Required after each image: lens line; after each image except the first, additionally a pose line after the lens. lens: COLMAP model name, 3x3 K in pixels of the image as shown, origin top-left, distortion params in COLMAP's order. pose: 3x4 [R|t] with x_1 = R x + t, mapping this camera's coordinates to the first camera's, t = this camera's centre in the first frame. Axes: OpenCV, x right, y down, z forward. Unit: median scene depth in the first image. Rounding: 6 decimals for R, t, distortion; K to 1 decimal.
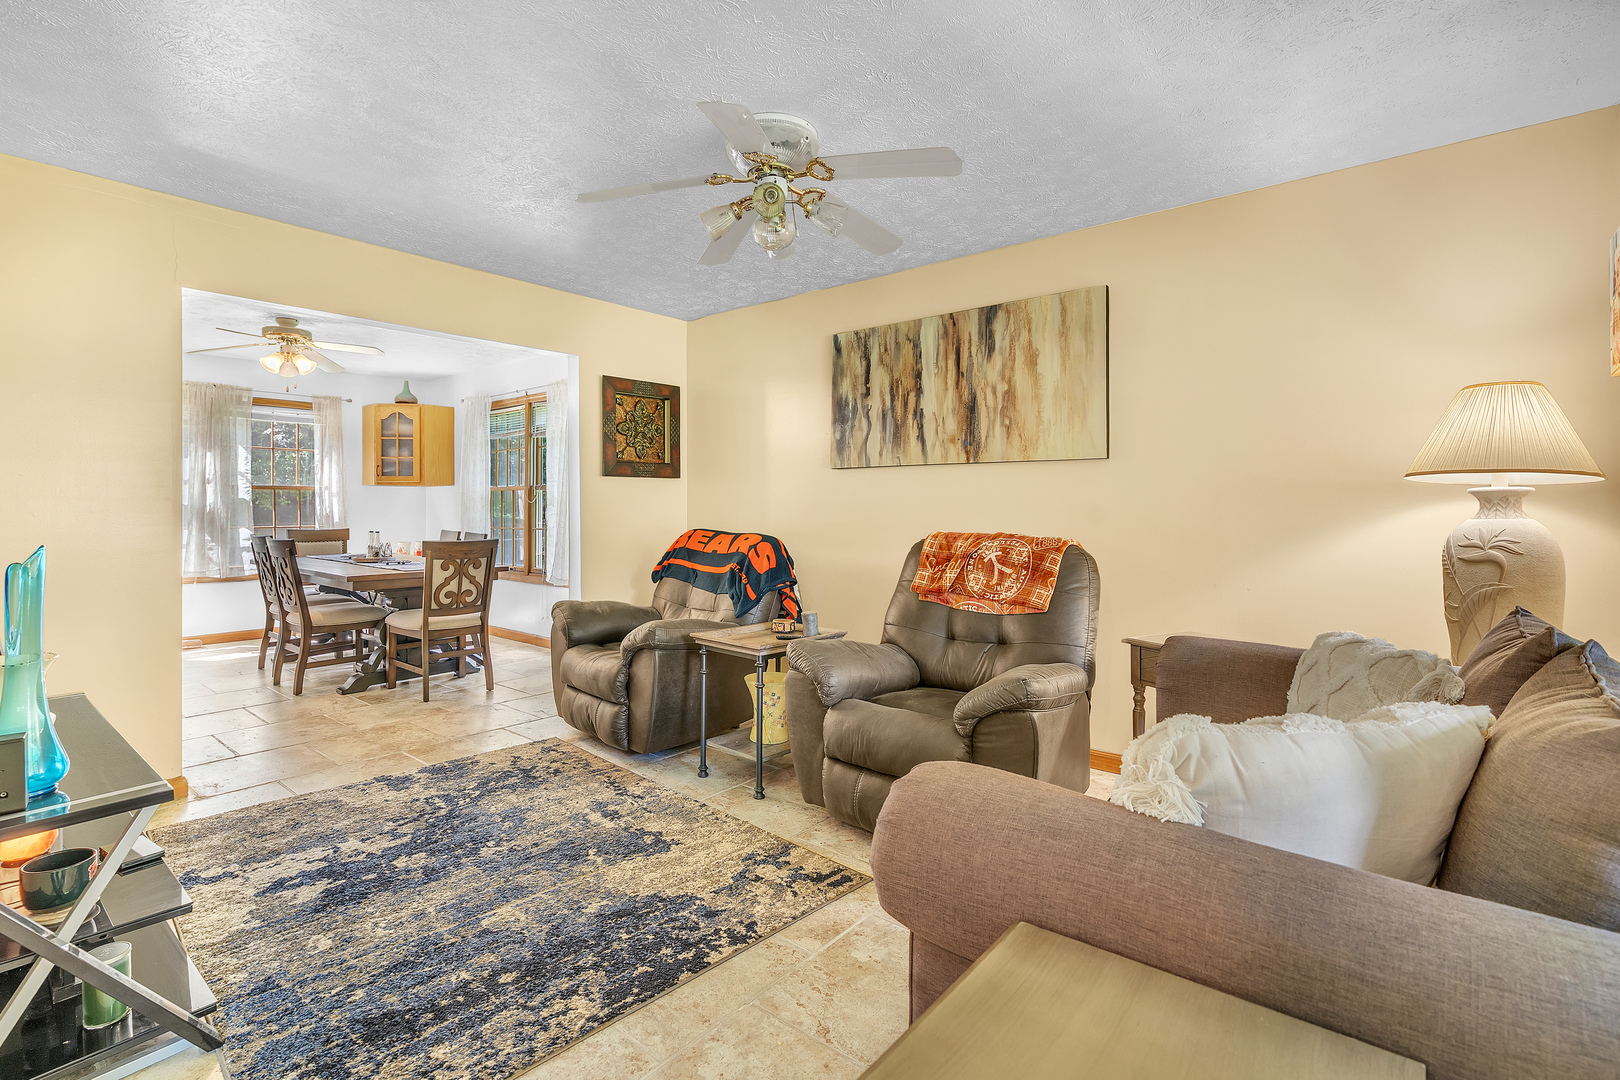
lens RADIAL K [[755.7, 0, 802.2], [0, 755.7, 531.4], [0, 0, 1]] dist [0.003268, 0.000753]
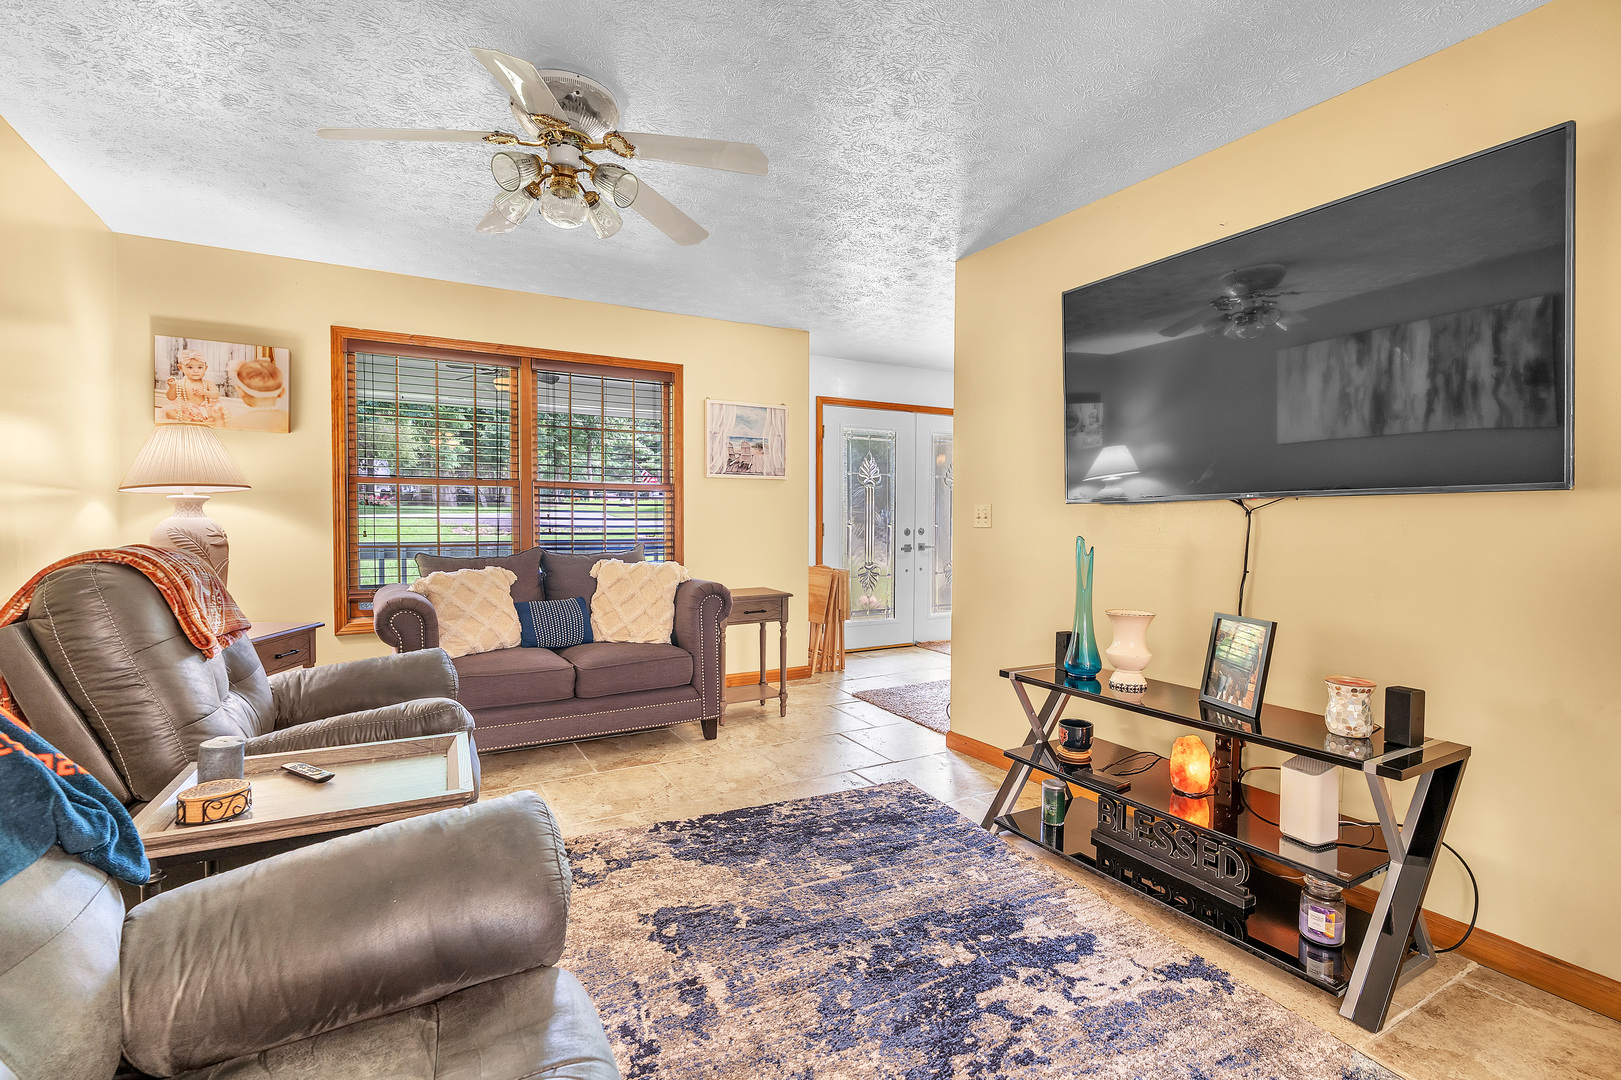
lens RADIAL K [[756.2, 0, 811.5], [0, 756.2, 530.7], [0, 0, 1]] dist [0.003268, 0.000753]
pose [[-0.938761, -0.013699, 0.344297, -0.693249], [0.004119, 0.998692, 0.050968, -0.055399], [-0.344545, 0.049265, -0.937476, 1.906799]]
